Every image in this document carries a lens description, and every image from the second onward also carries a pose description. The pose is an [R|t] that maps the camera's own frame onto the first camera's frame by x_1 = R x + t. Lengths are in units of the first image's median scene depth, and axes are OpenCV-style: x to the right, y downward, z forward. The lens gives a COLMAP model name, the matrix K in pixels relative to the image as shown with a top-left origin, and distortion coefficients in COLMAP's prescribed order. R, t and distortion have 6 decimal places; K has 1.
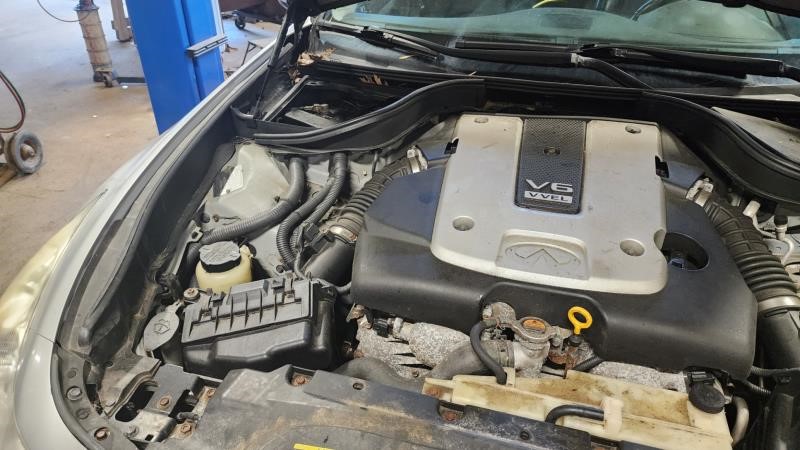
lens RADIAL K [[542.4, 0, 398.8], [0, 542.4, 218.2], [0, 0, 1]] dist [0.092735, -0.098519]
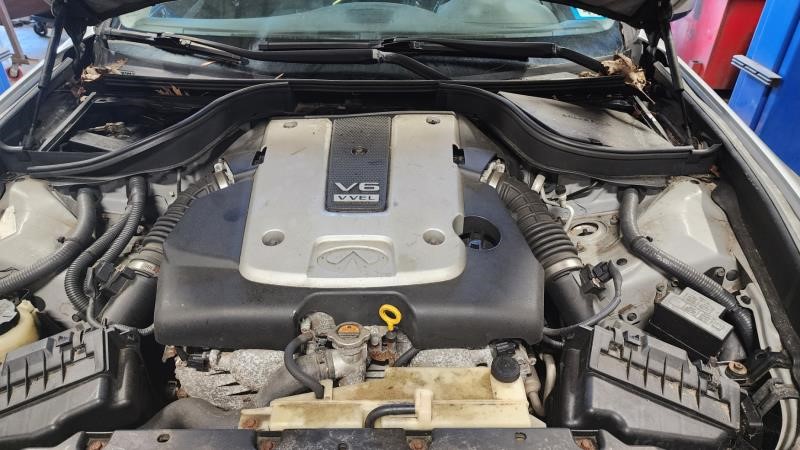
lens RADIAL K [[542.4, 0, 398.8], [0, 542.4, 218.2], [0, 0, 1]] dist [0.092735, -0.098519]
pose [[0.961047, -0.148297, 0.233230, 0.103955], [0.144843, 0.988938, 0.031965, -0.021237], [-0.235391, 0.003062, 0.971896, 0.005888]]
